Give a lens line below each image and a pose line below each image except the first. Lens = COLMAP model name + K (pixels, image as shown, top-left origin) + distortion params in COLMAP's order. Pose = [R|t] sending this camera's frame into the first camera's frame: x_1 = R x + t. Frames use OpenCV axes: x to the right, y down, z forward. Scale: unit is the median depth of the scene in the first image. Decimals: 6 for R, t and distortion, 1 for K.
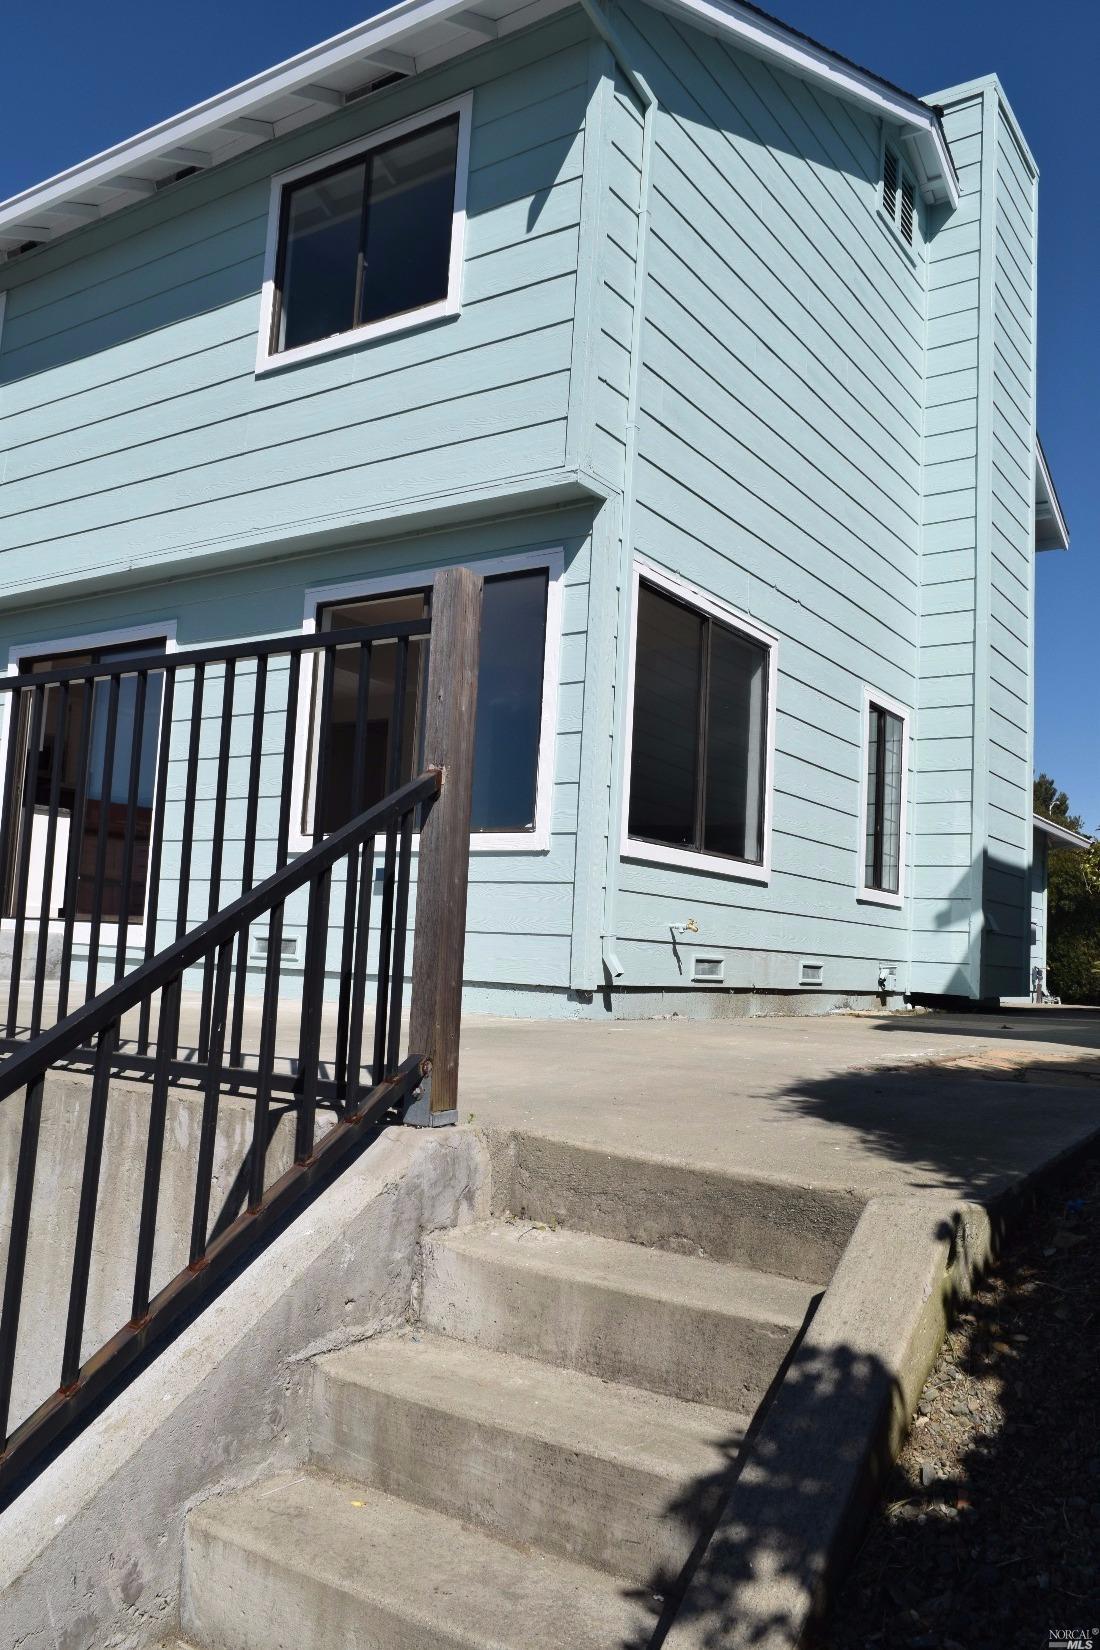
lens RADIAL K [[1278.4, 0, 548.9], [0, 1278.4, 827.1], [0, 0, 1]] dist [-0.030574, 0.002631]
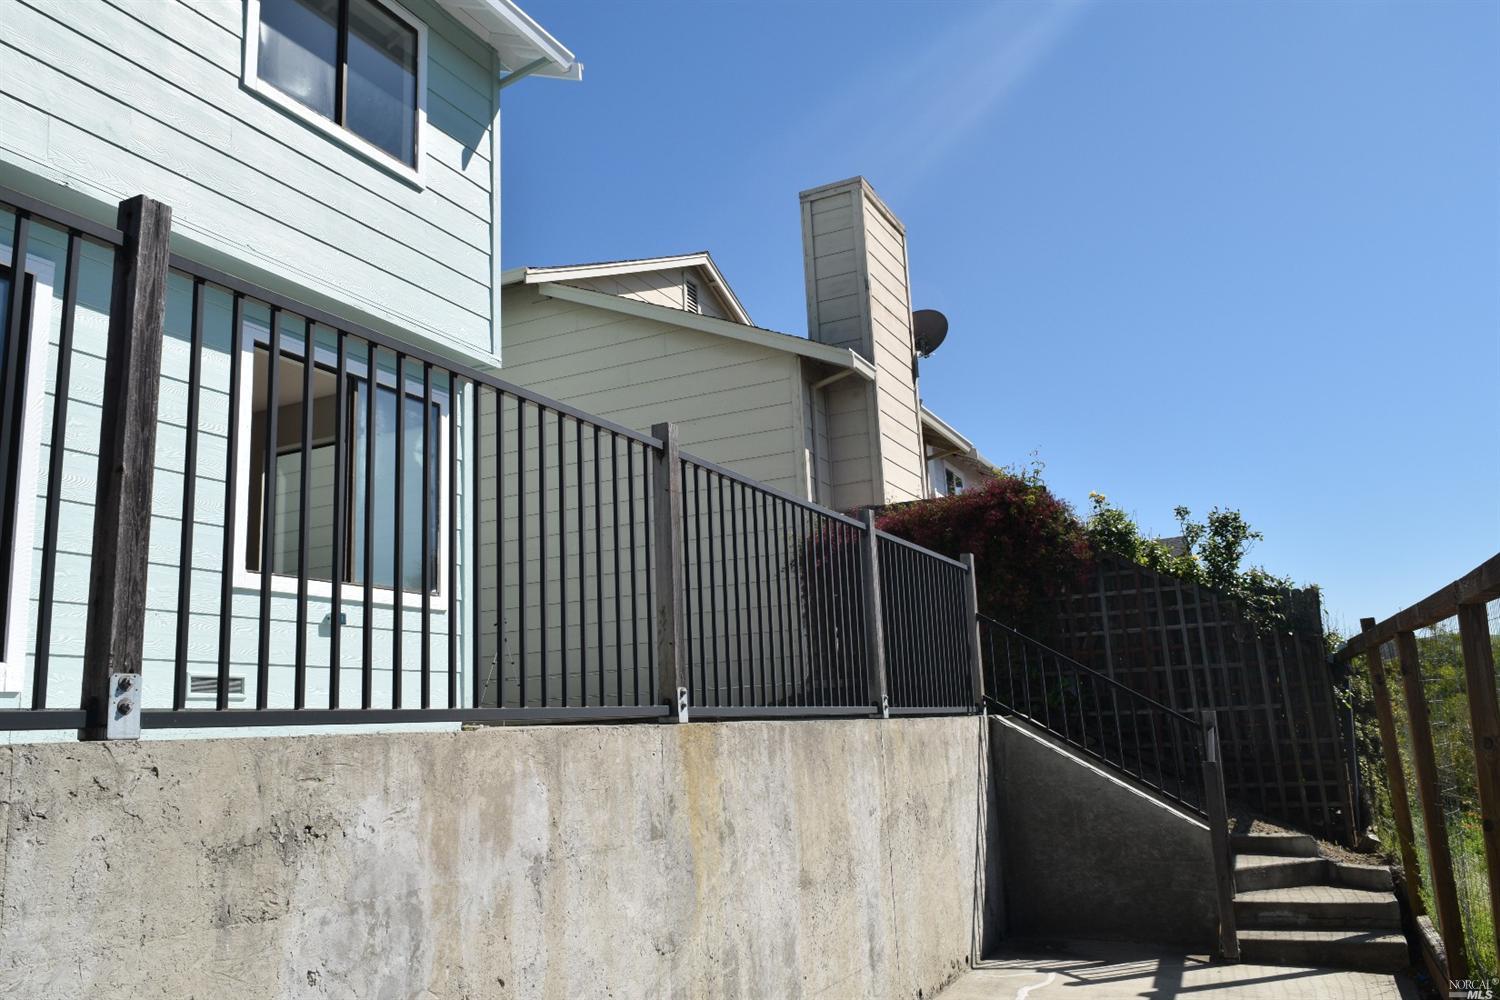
lens RADIAL K [[1162.2, 0, 749.2], [0, 1162.2, 499.0], [0, 0, 1]] dist [-0.030574, 0.002631]
pose [[-0.147386, 0.157761, 0.976416, -1.175877], [-0.050799, 0.984687, -0.166765, 0.083543], [-0.987774, -0.074180, -0.137115, 0.779600]]
